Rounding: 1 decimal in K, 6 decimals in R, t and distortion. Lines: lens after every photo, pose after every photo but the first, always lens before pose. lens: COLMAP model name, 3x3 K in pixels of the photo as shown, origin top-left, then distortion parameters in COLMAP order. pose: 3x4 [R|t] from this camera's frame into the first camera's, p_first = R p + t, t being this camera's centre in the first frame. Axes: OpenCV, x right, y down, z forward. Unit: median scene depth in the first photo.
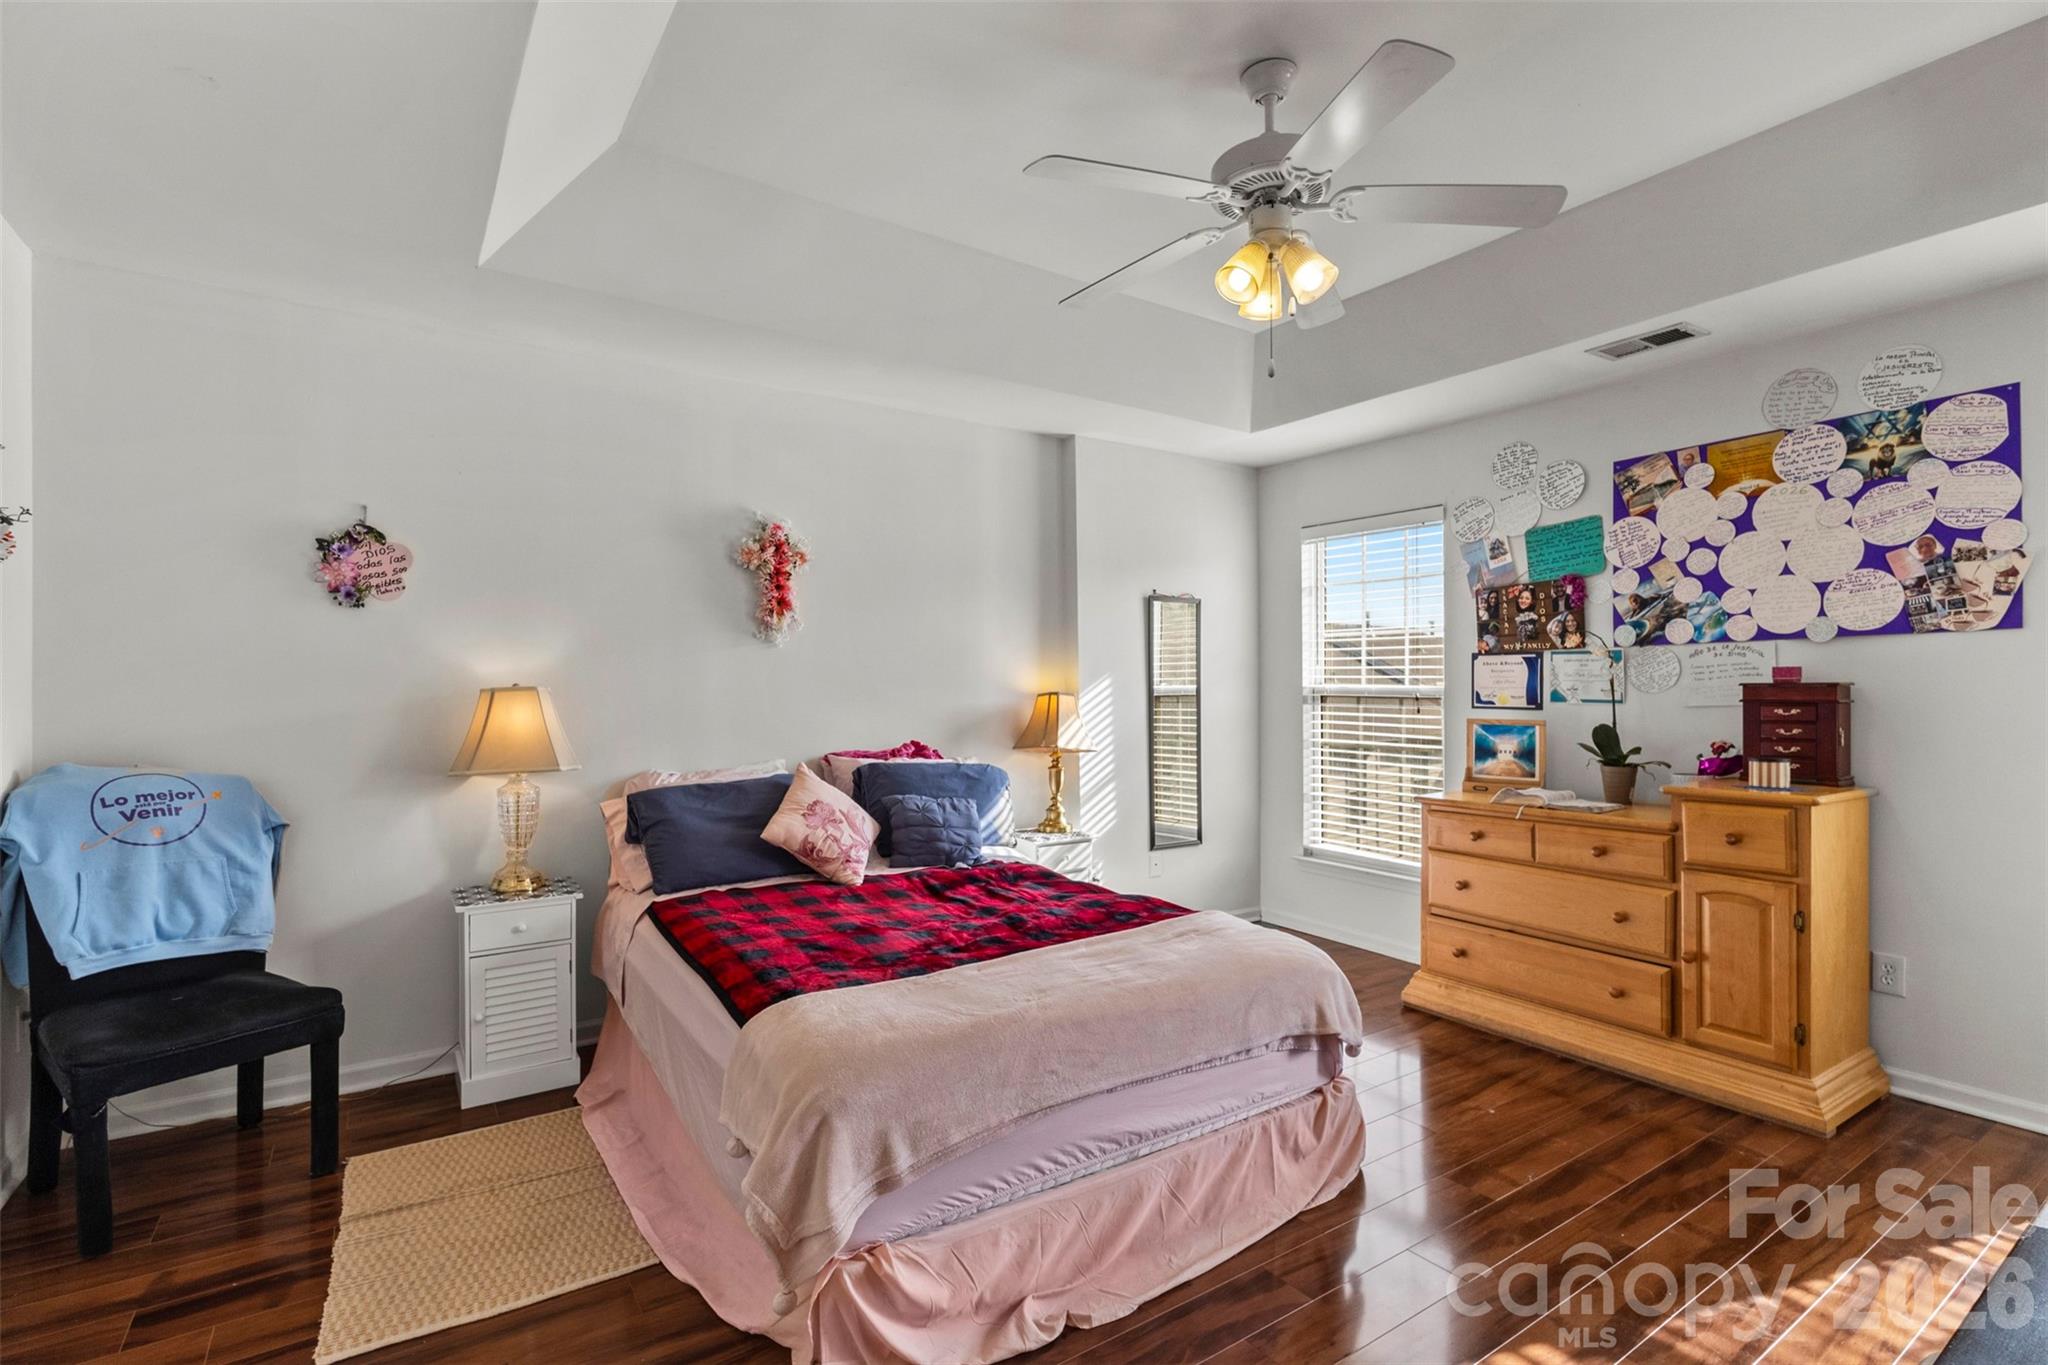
lens RADIAL K [[948.3, 0, 1020.6], [0, 948.3, 673.5], [0, 0, 1]] dist [0.007524, -0.000497]
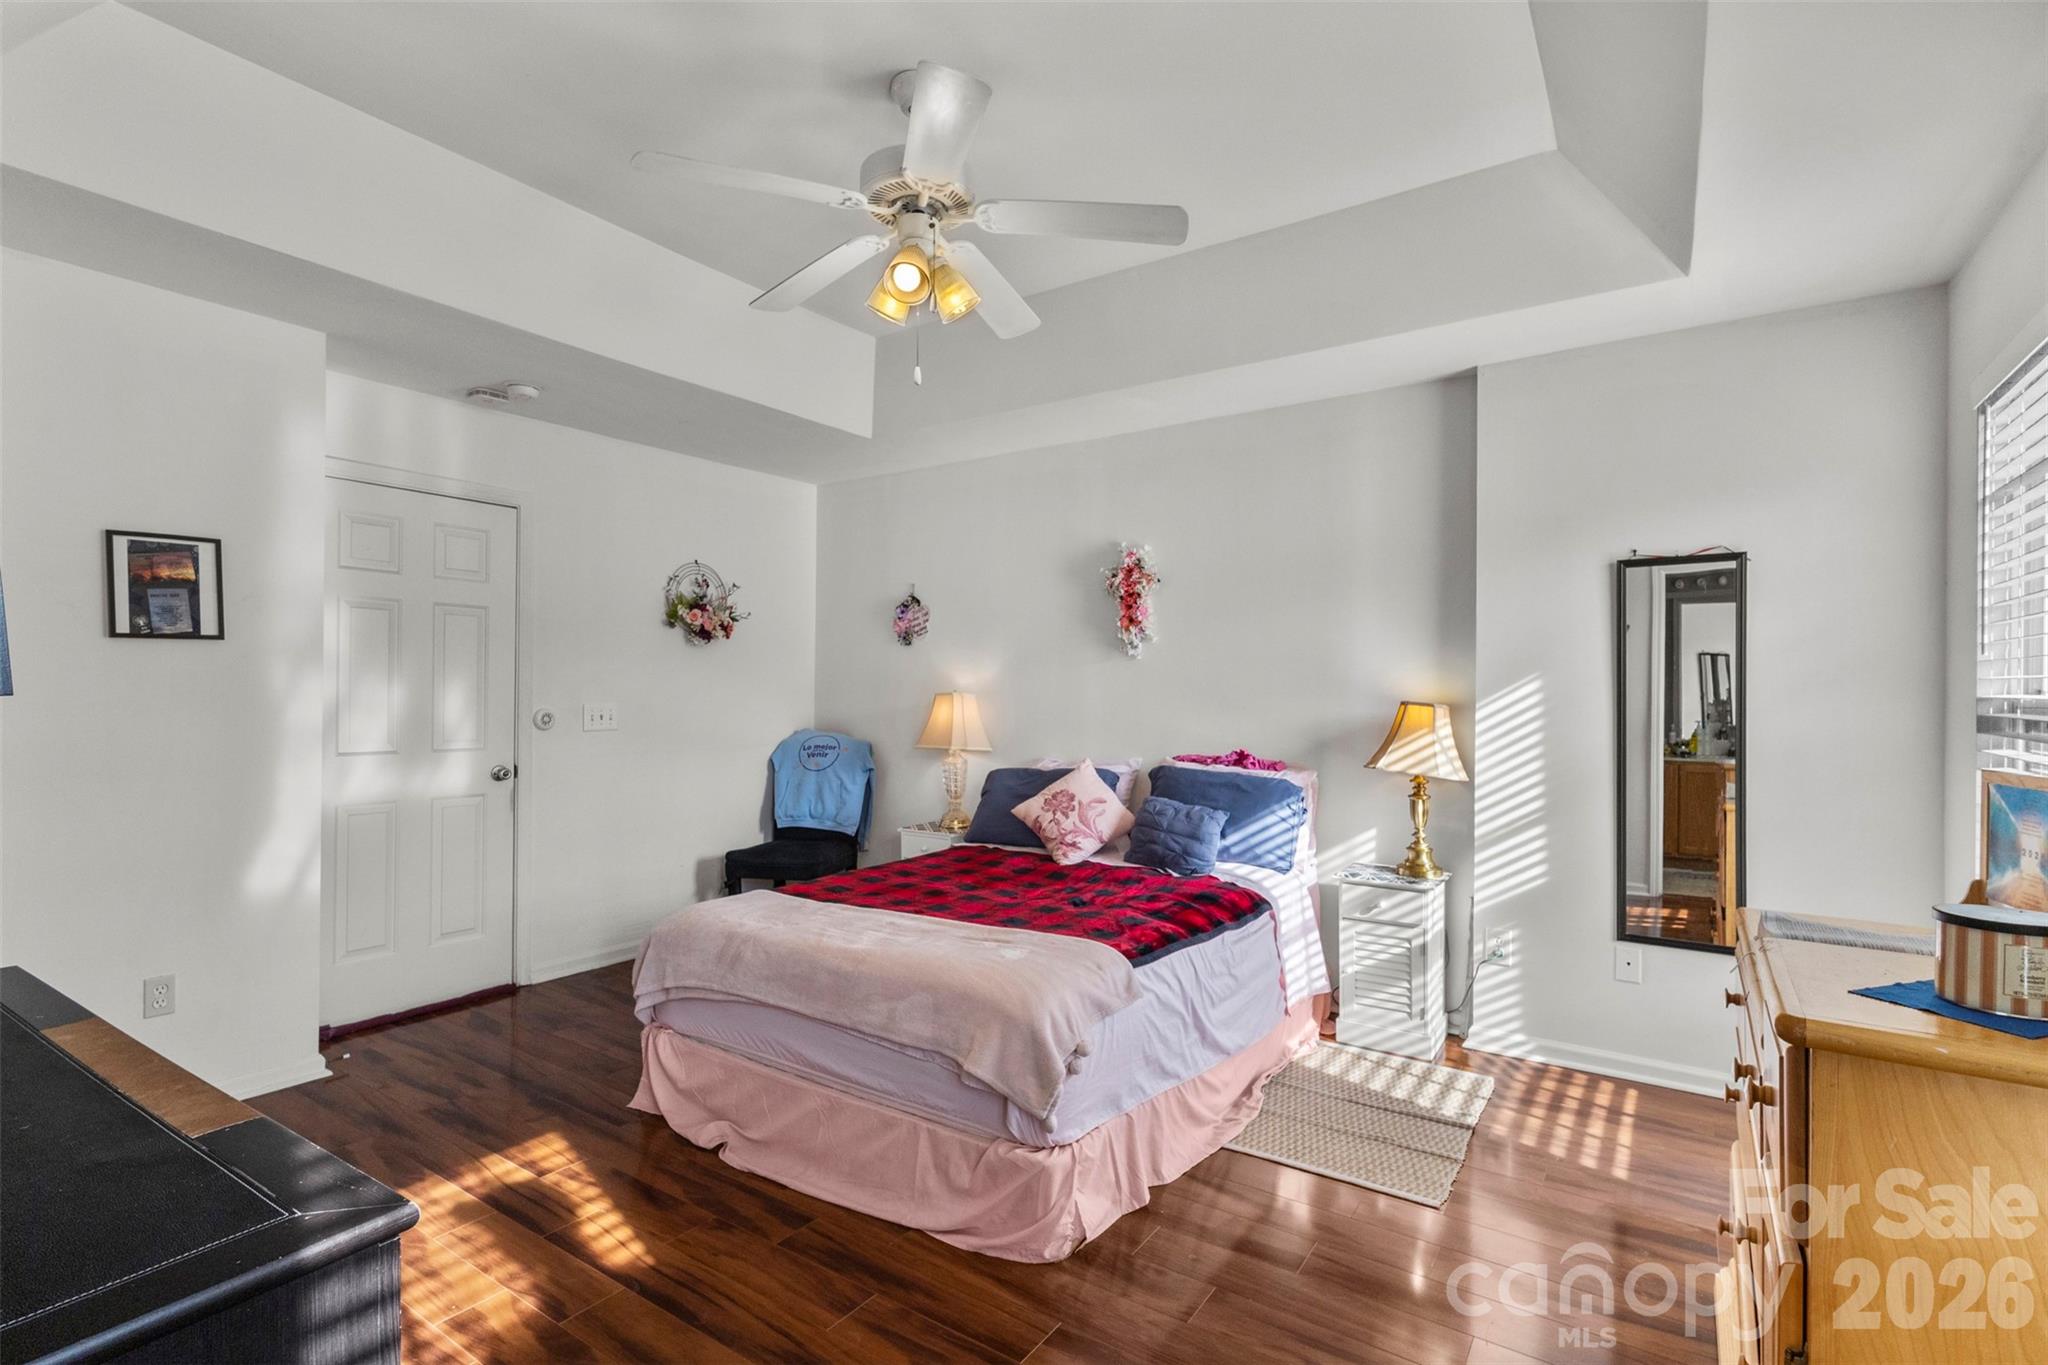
lens RADIAL K [[948.3, 0, 1027.1], [0, 948.3, 696.9], [0, 0, 1]] dist [0.007524, -0.000497]
pose [[0.381928, 0.006133, -0.924172, 0.767794], [0.006683, 0.999934, 0.009397, 0.006306], [0.924168, -0.009765, 0.381862, 0.455342]]
